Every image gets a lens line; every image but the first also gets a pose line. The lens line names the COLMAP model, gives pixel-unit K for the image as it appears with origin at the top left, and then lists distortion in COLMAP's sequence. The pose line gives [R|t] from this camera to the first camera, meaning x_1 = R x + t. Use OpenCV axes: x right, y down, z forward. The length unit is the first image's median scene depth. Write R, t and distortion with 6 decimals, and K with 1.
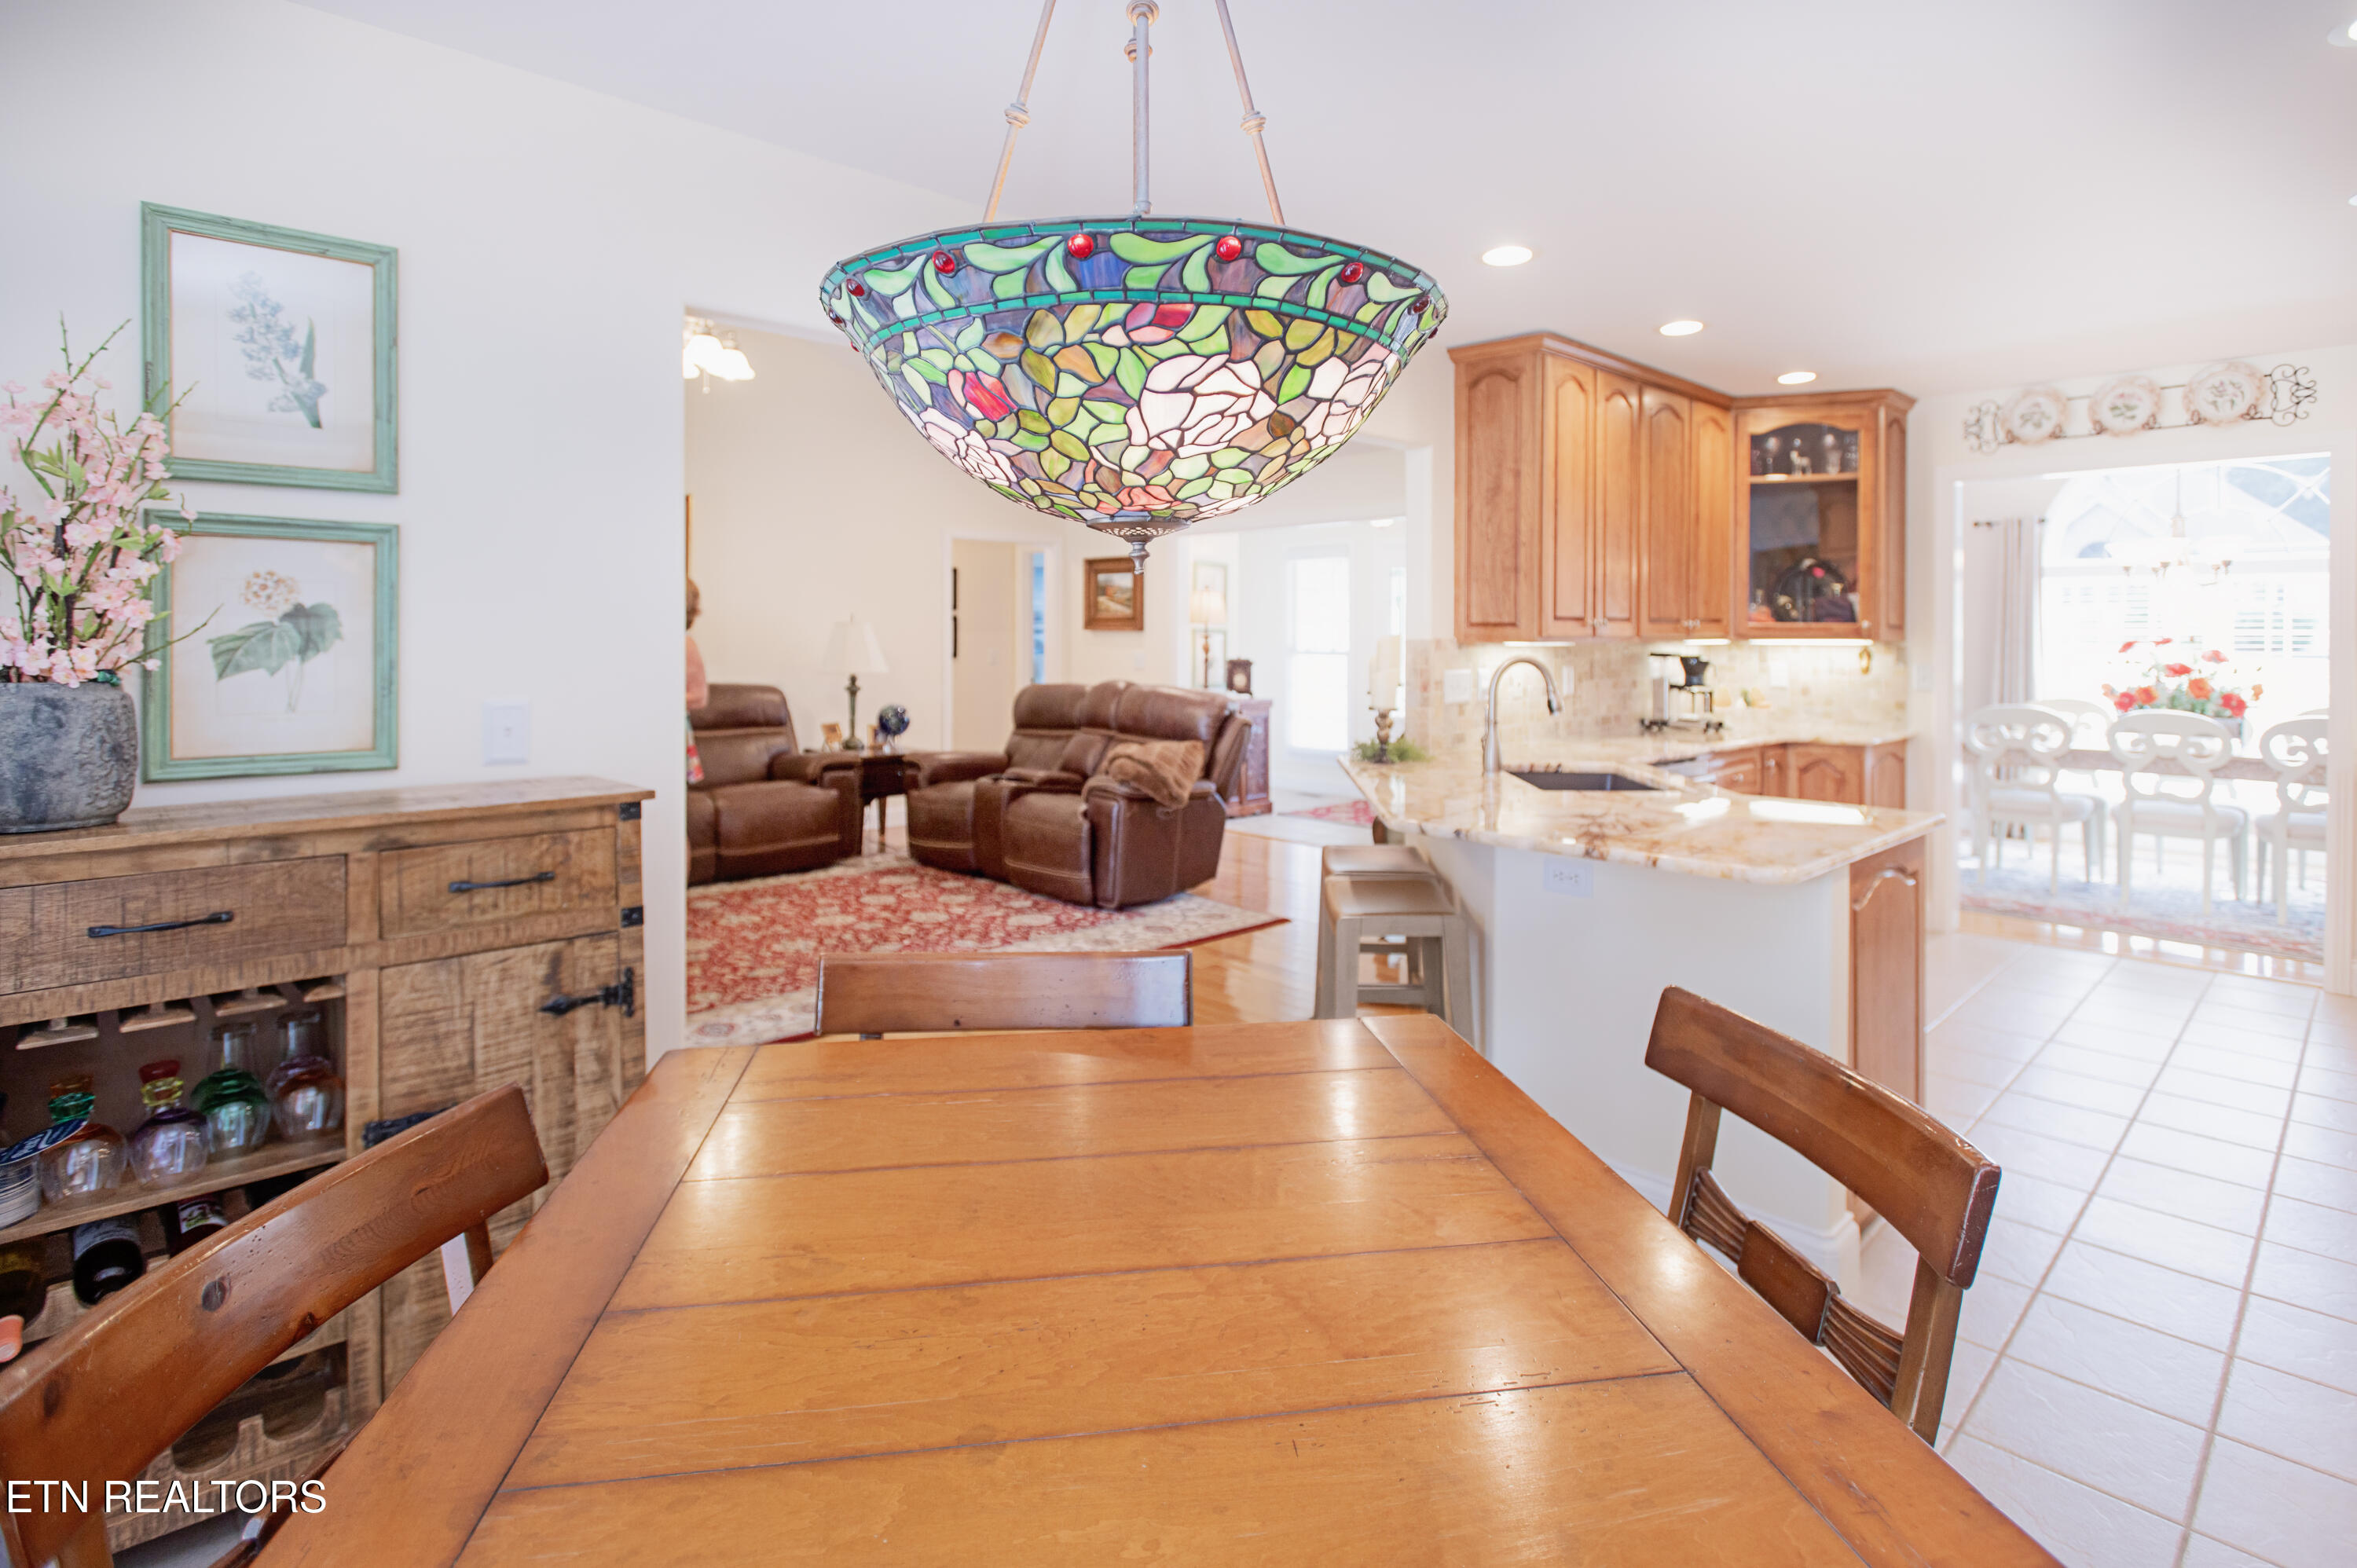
lens RADIAL K [[1130.9, 0, 1211.1], [0, 1130.9, 638.6], [0, 0, 1]] dist [-0.011915, -0.002337]
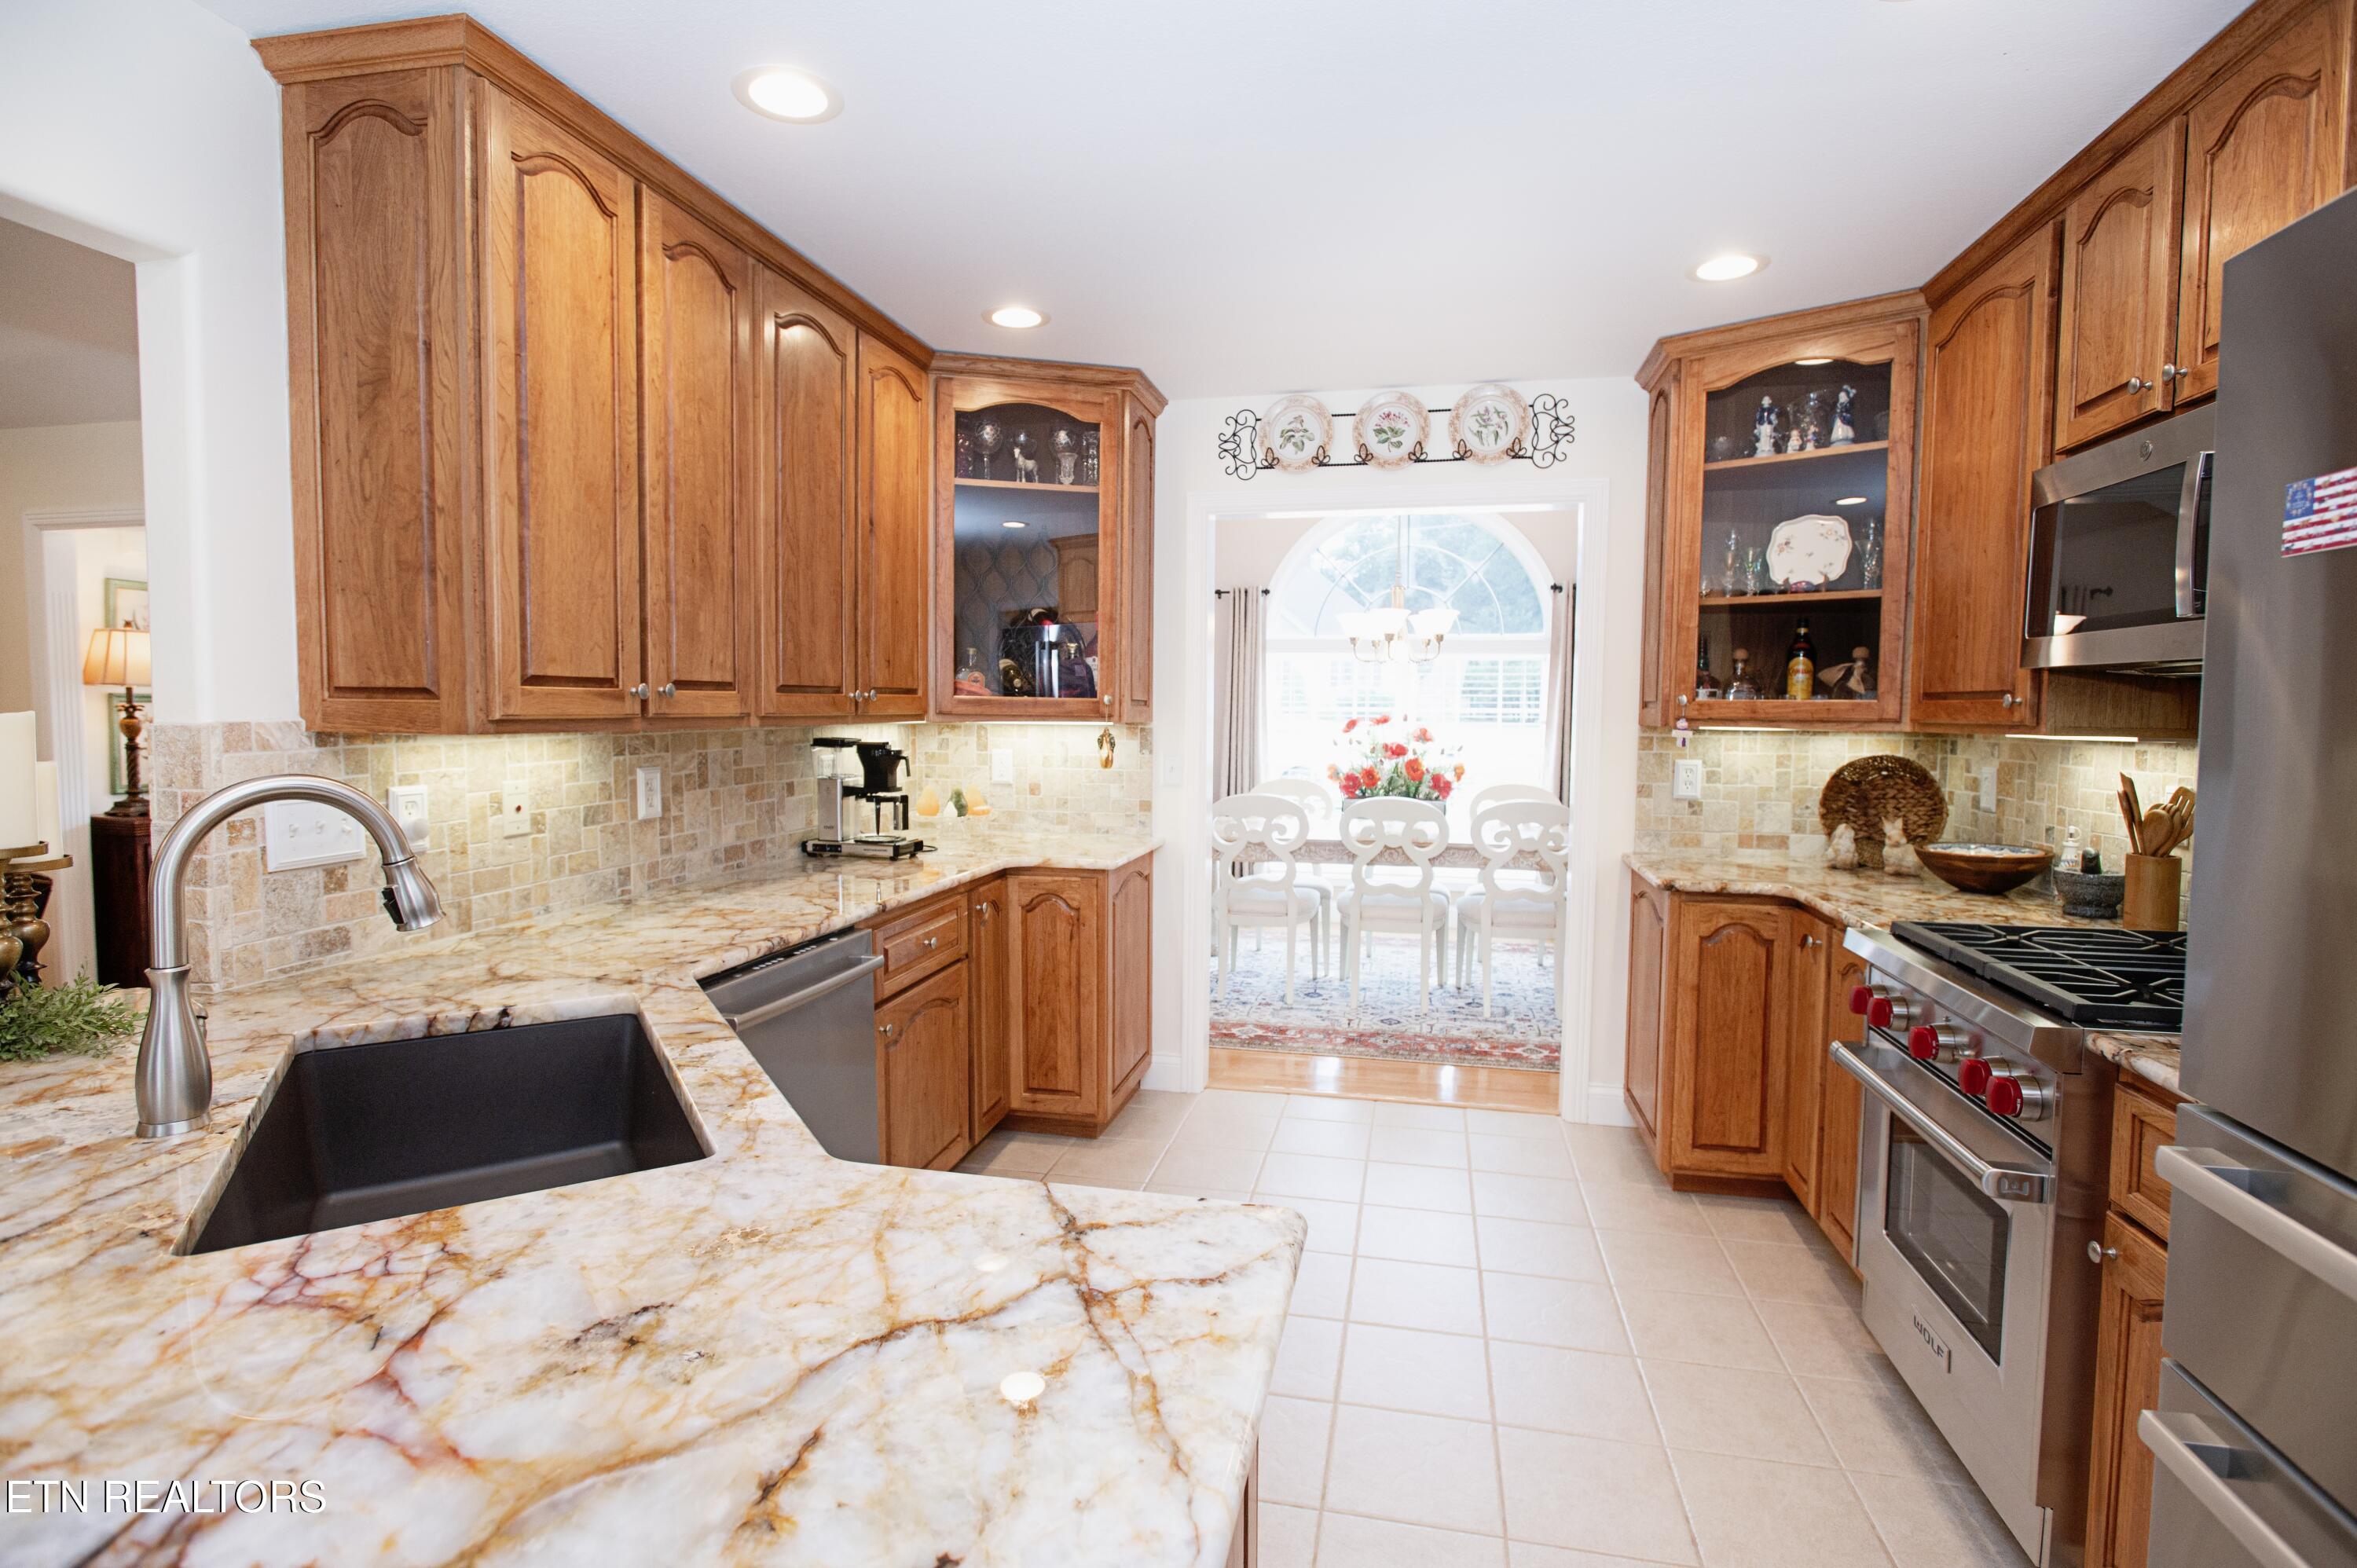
lens RADIAL K [[1130.9, 0, 1188.1], [0, 1130.9, 769.7], [0, 0, 1]] dist [-0.011915, -0.002337]
pose [[0.824342, -0.025167, 0.565532, 0.207979], [-0.004955, 0.998652, 0.051665, -0.004737], [-0.566071, -0.045392, 0.823106, 0.362623]]
